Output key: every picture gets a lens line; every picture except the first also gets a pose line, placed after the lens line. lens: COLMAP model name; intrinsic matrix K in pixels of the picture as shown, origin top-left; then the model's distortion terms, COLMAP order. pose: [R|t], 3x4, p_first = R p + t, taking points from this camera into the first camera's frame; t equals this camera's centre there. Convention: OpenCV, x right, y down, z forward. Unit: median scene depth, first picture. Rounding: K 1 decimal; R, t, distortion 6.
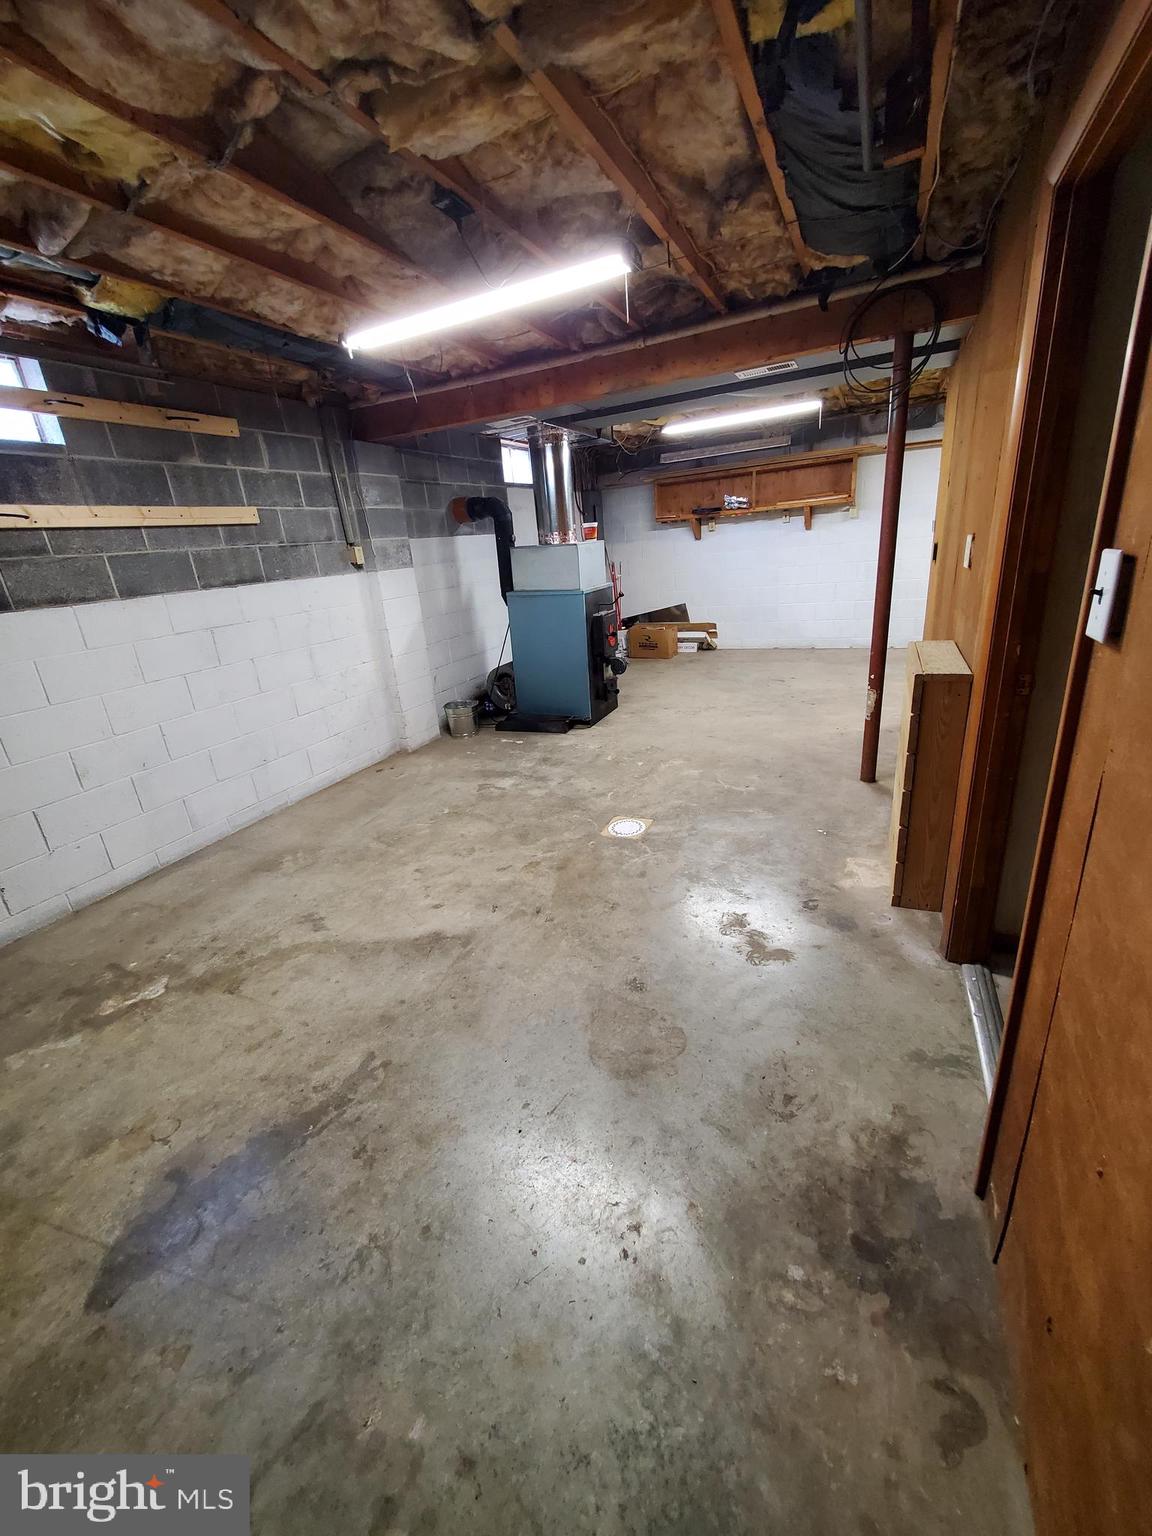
lens RADIAL K [[609.0, 0, 570.0], [0, 609.0, 753.4], [0, 0, 1]] dist [0.003369, -0.000727]
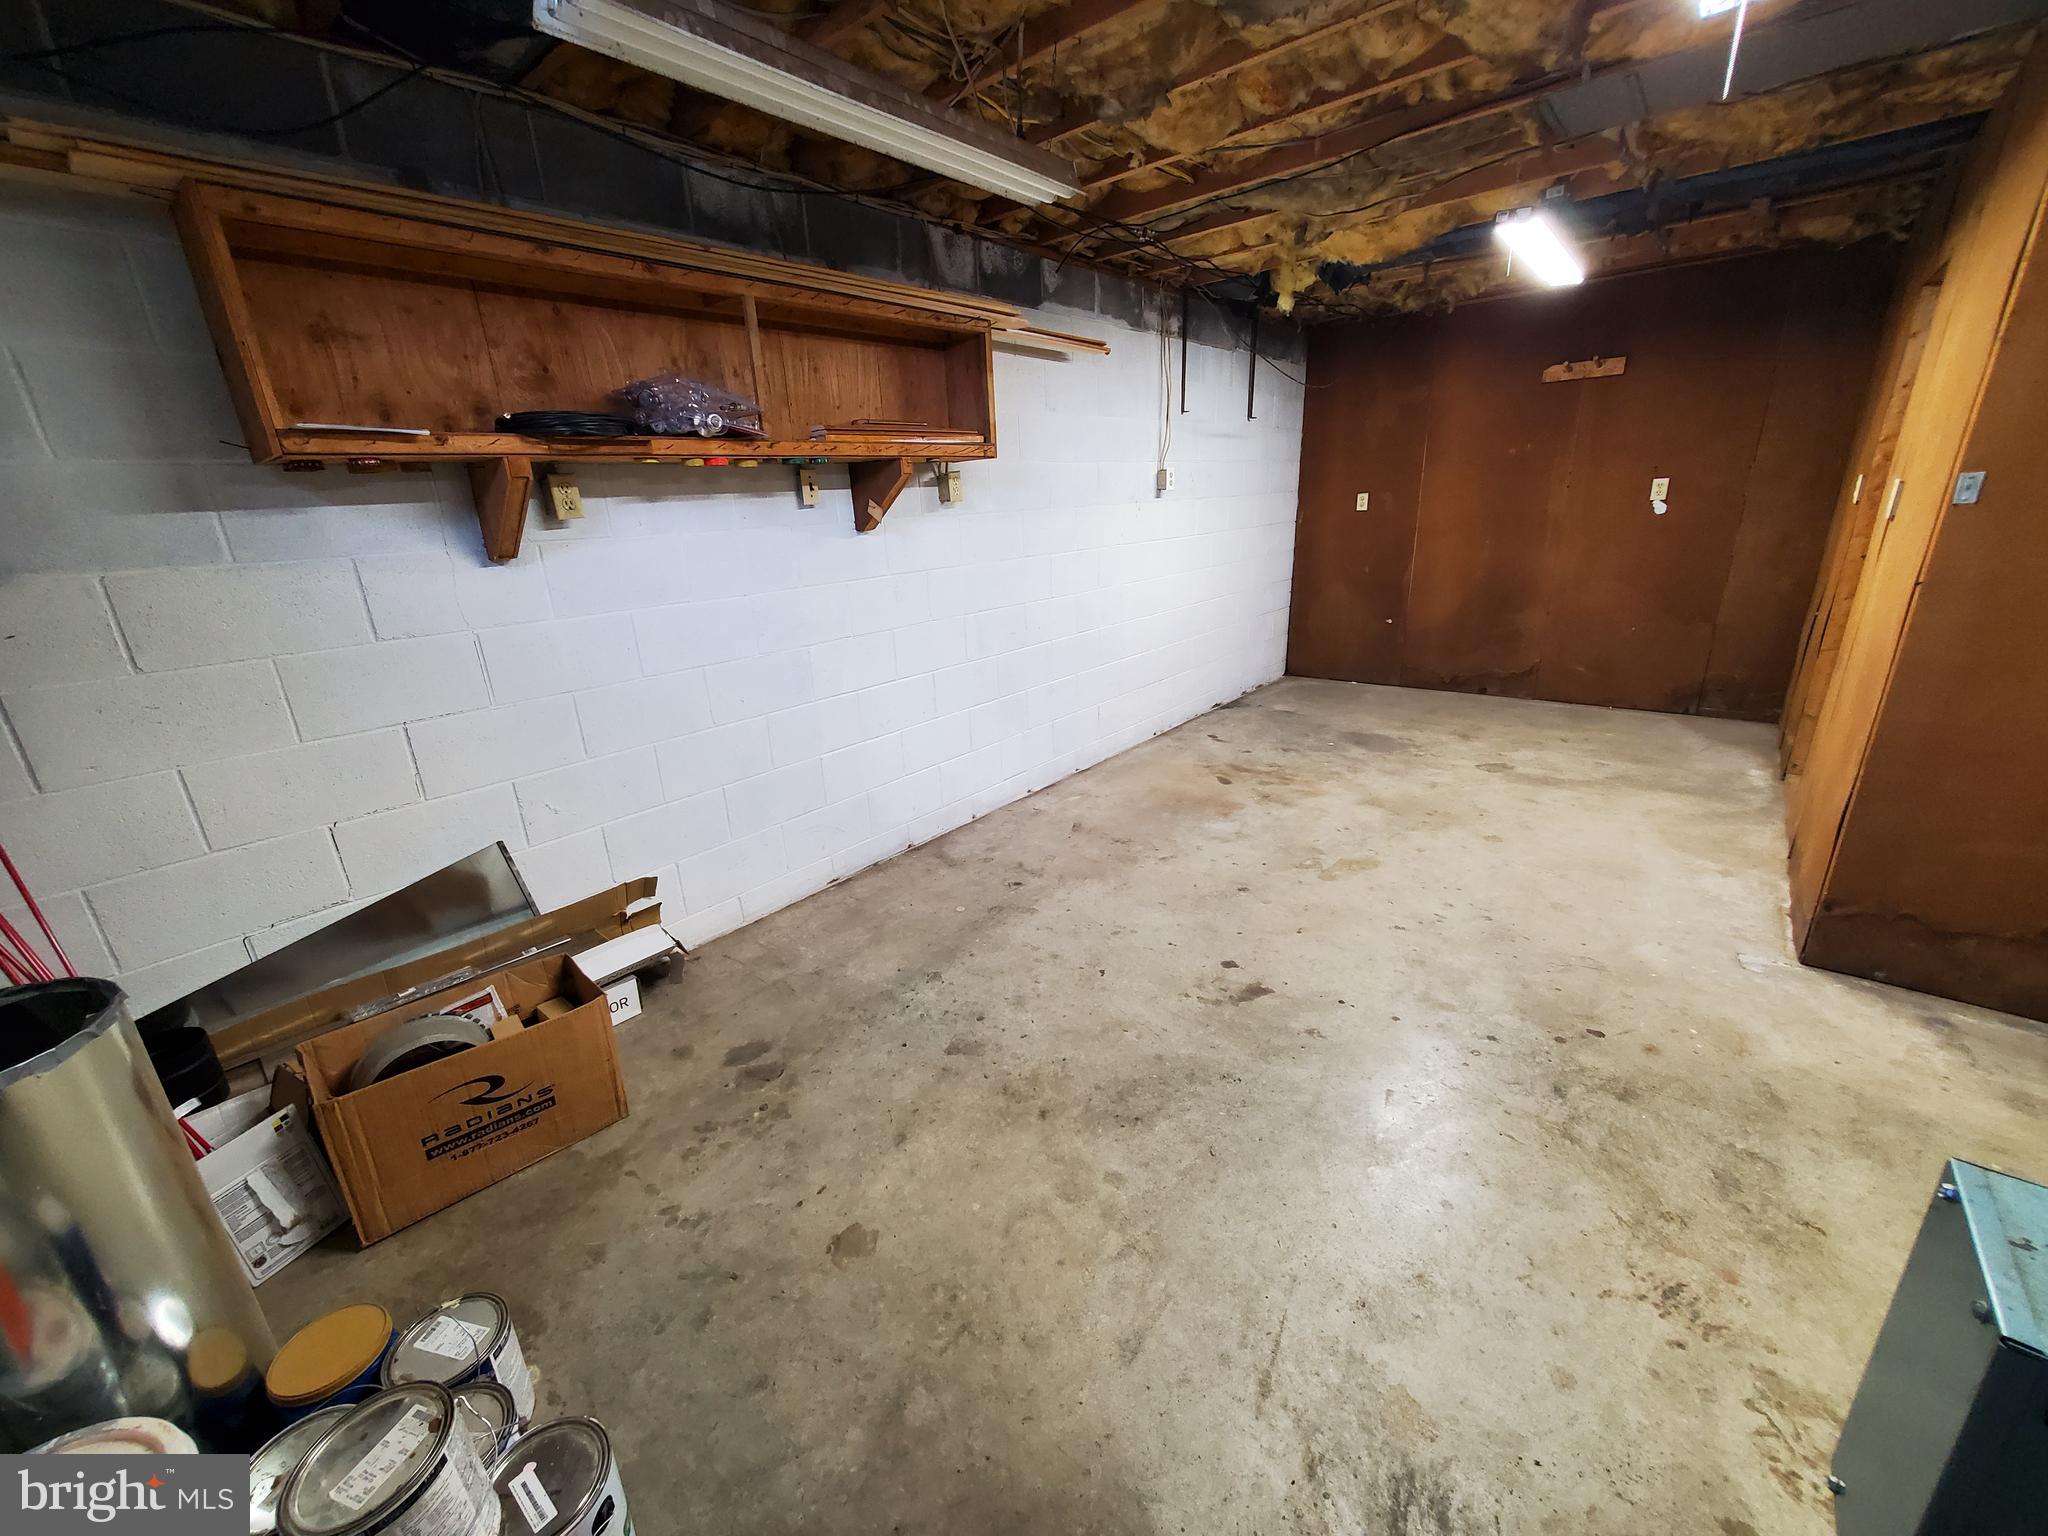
lens RADIAL K [[811.9, 0, 1016.2], [0, 811.9, 776.8], [0, 0, 1]] dist [0.003369, -0.000727]
pose [[0.258816, -0.243323, 0.934777, -0.064479], [0.342665, 0.927938, 0.146668, -0.492617], [-0.903103, 0.282356, 0.323543, 1.448019]]
